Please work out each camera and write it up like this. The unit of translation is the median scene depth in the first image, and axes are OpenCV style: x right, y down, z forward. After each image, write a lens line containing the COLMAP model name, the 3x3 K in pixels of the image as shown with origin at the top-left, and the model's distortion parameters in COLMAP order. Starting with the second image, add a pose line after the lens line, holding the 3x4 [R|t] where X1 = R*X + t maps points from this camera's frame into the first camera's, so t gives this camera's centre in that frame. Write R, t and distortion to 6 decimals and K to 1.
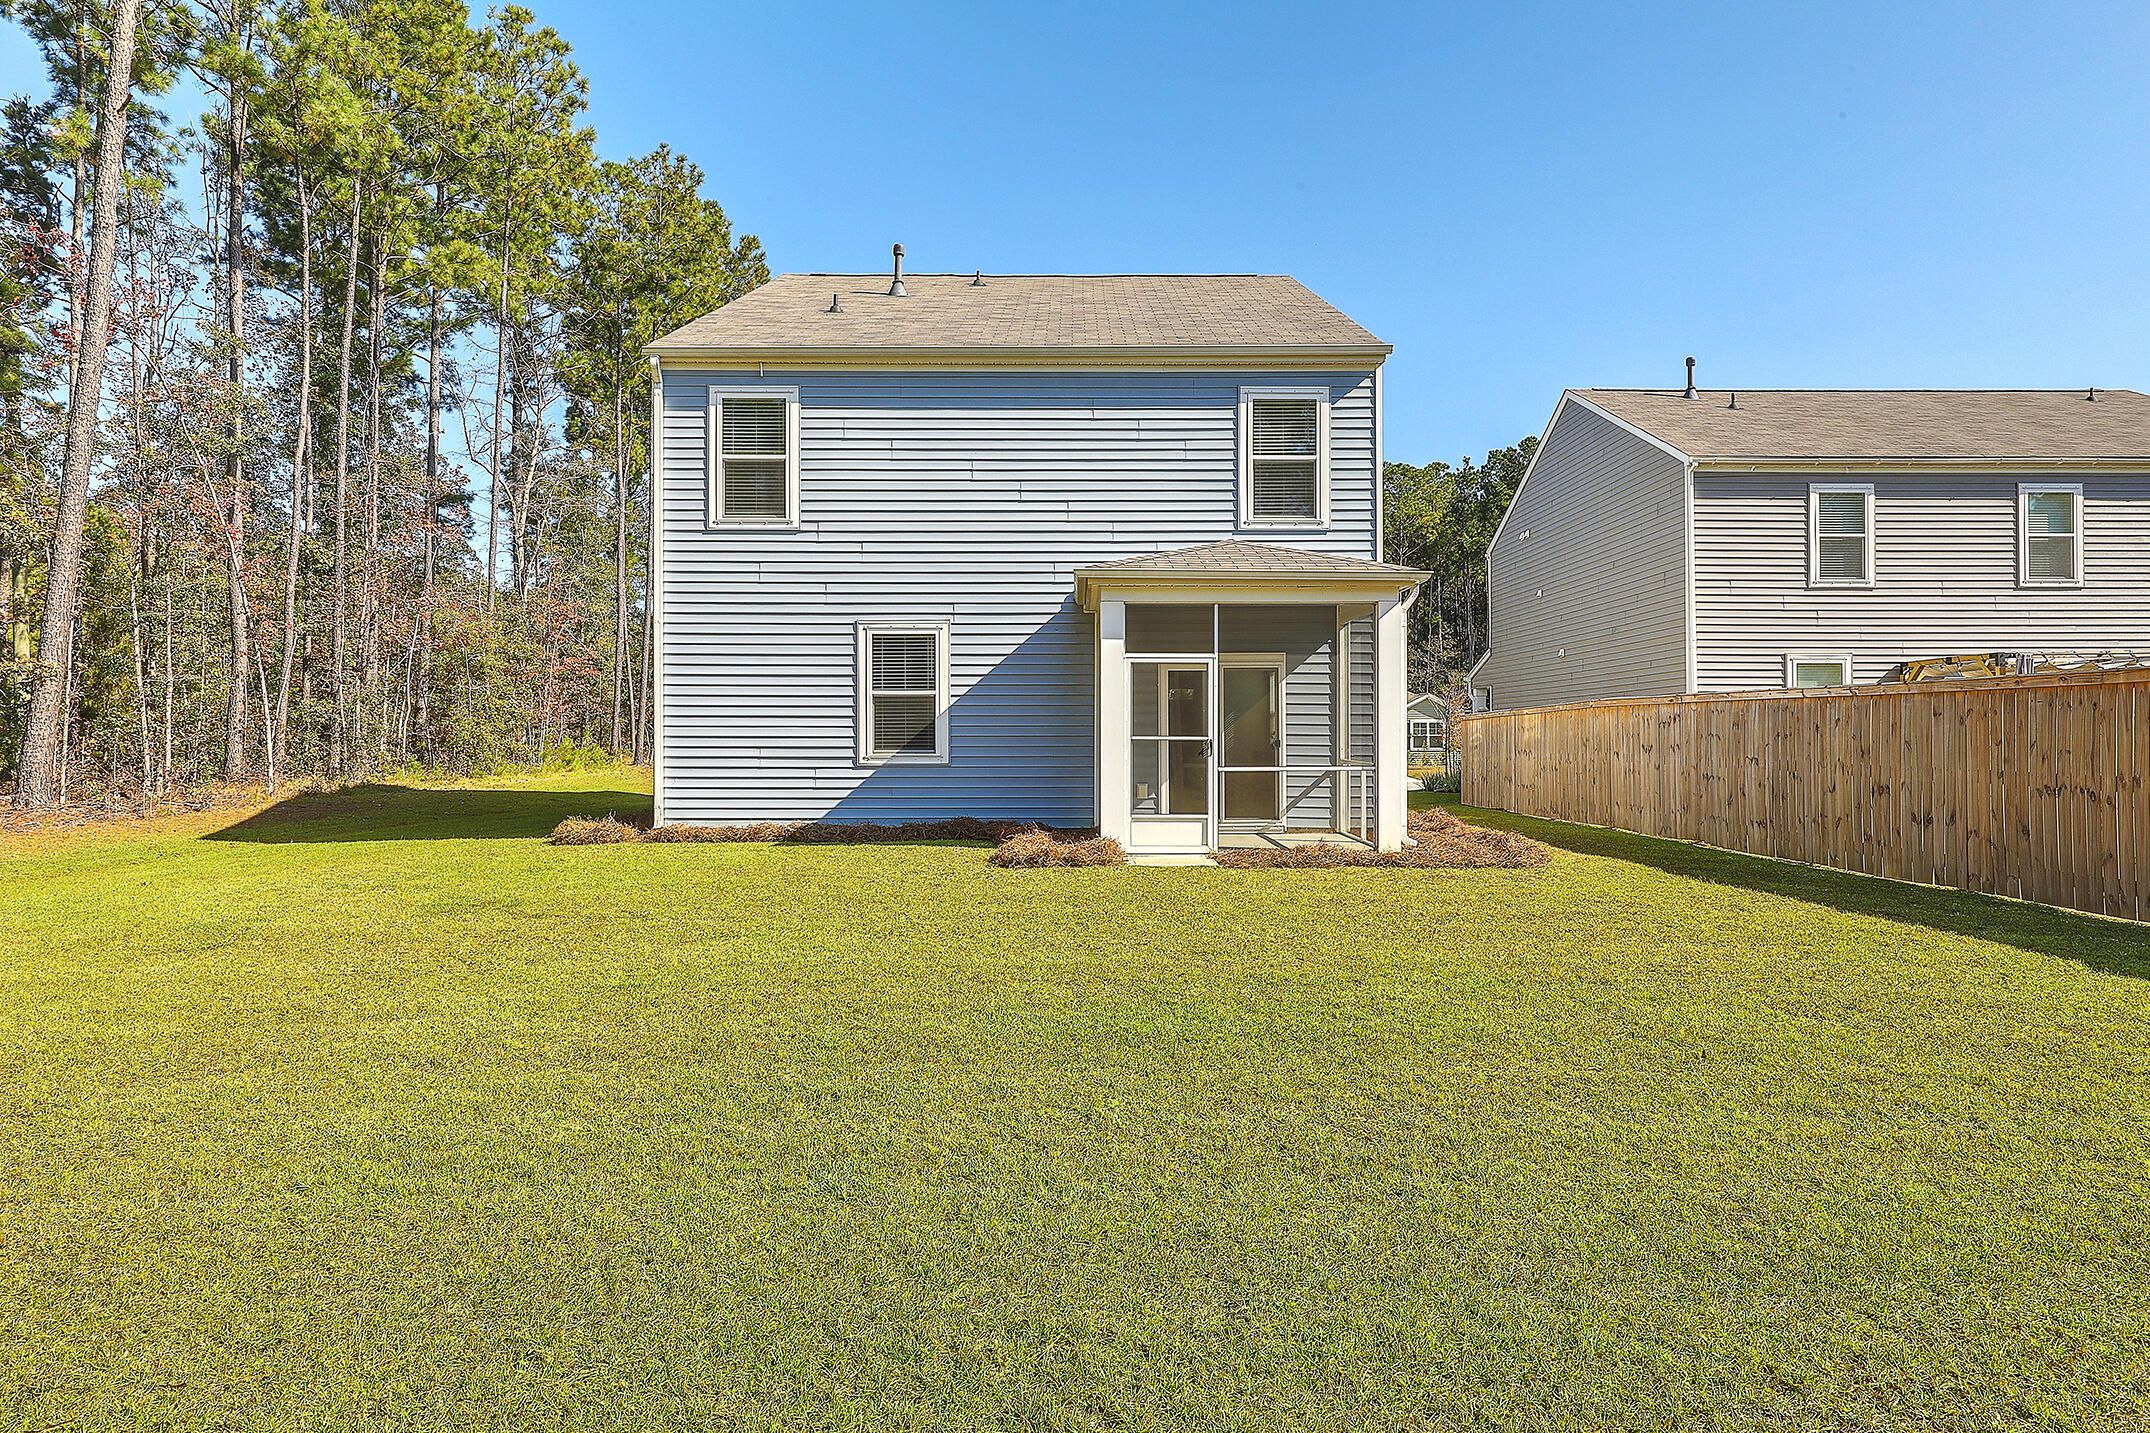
lens RADIAL K [[1243.7, 0, 1115.0], [0, 1243.7, 751.2], [0, 0, 1]] dist [-0.000946, -0.000717]
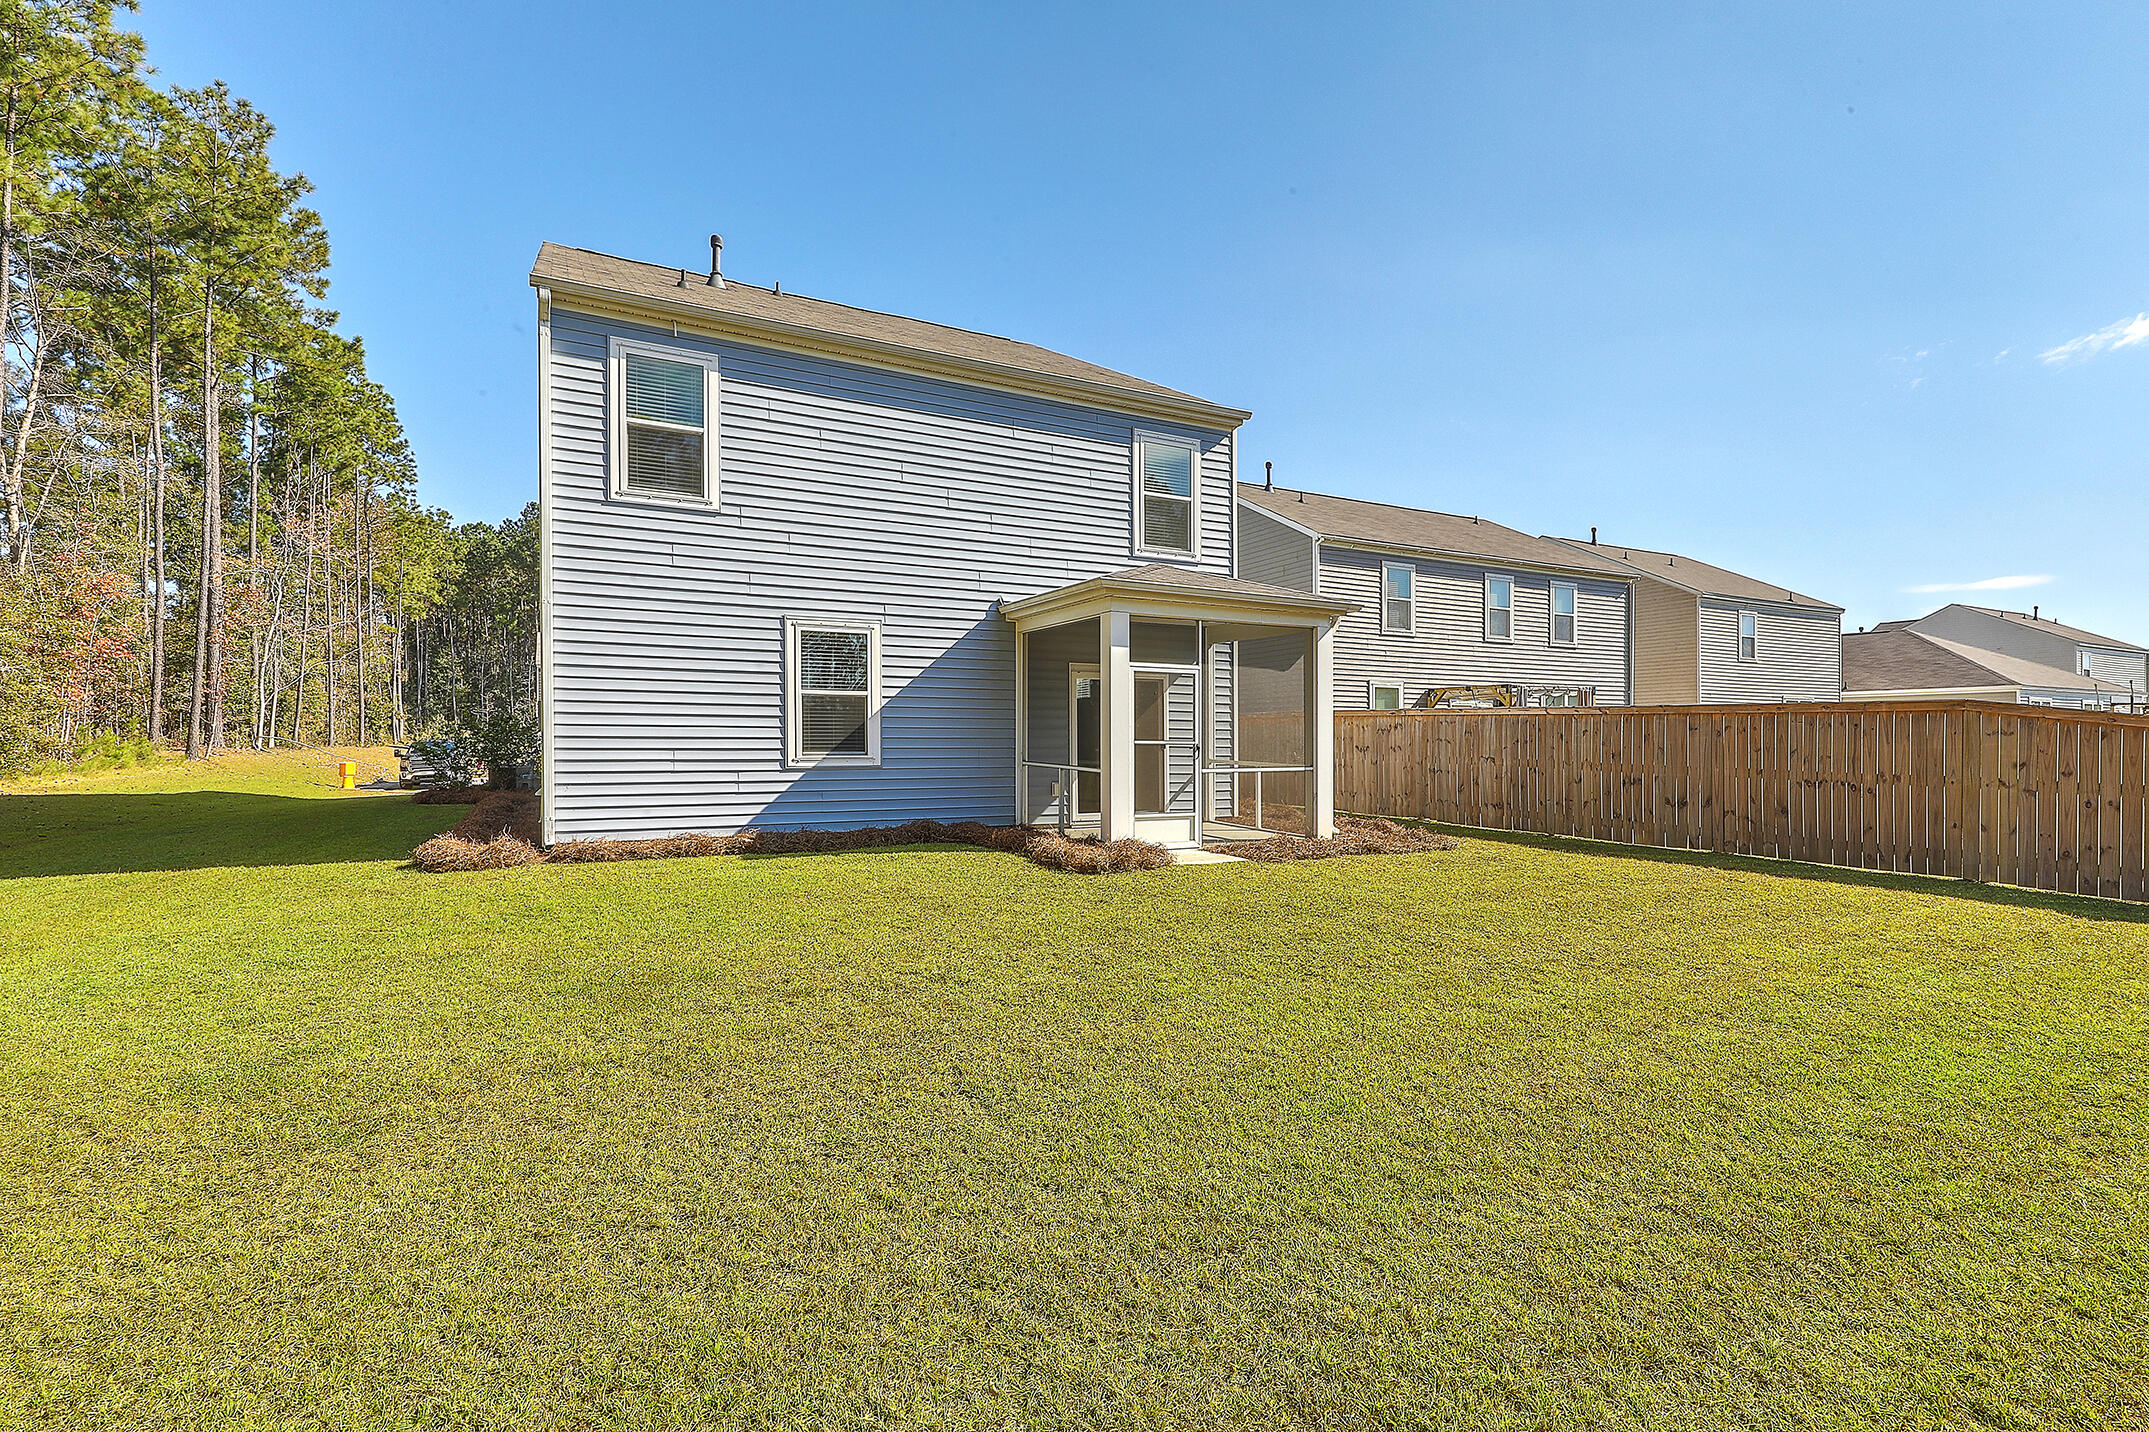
lens RADIAL K [[948.4, 0, 1083.8], [0, 948.4, 758.0], [0, 0, 1]] dist [-0.000596, -0.000072]
pose [[0.894271, -0.004651, 0.447502, -0.327294], [-0.002757, 0.999870, 0.015902, -0.008497], [-0.447517, -0.015455, 0.894142, 0.249856]]
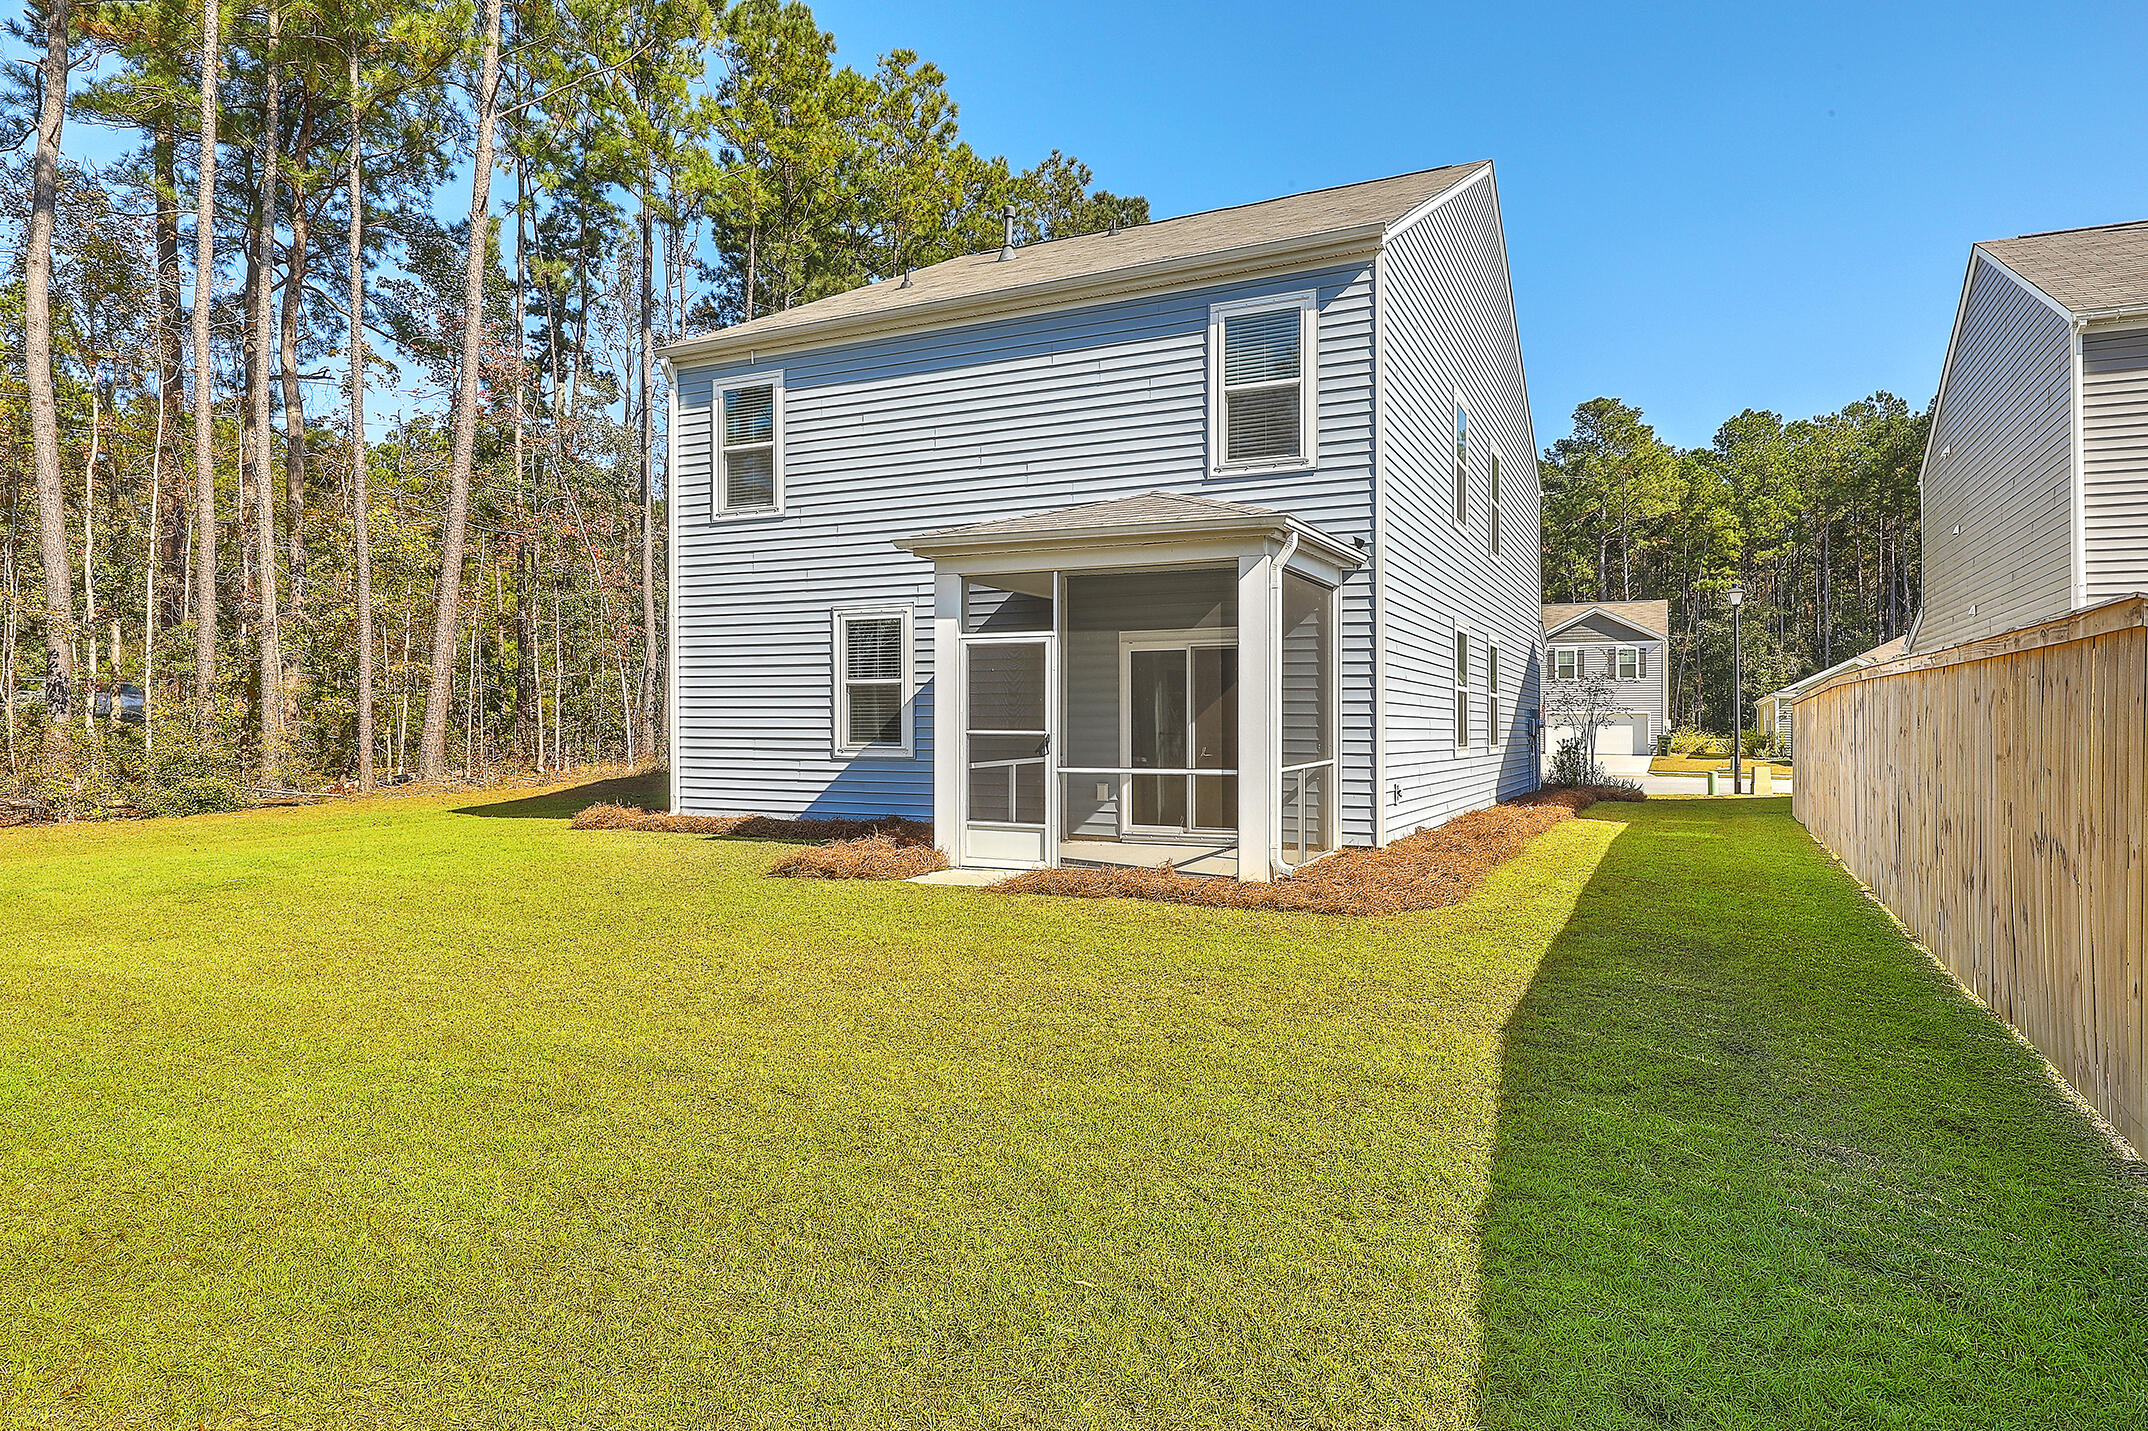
lens RADIAL K [[1242.5, 0, 1114.0], [0, 1242.5, 750.2], [0, 0, 1]] dist [-0.000946, -0.000717]
pose [[0.903863, 0.009035, -0.427726, 0.400068], [-0.002265, 0.999864, 0.016333, -0.010600], [0.427815, -0.013794, 0.903761, 0.223558]]
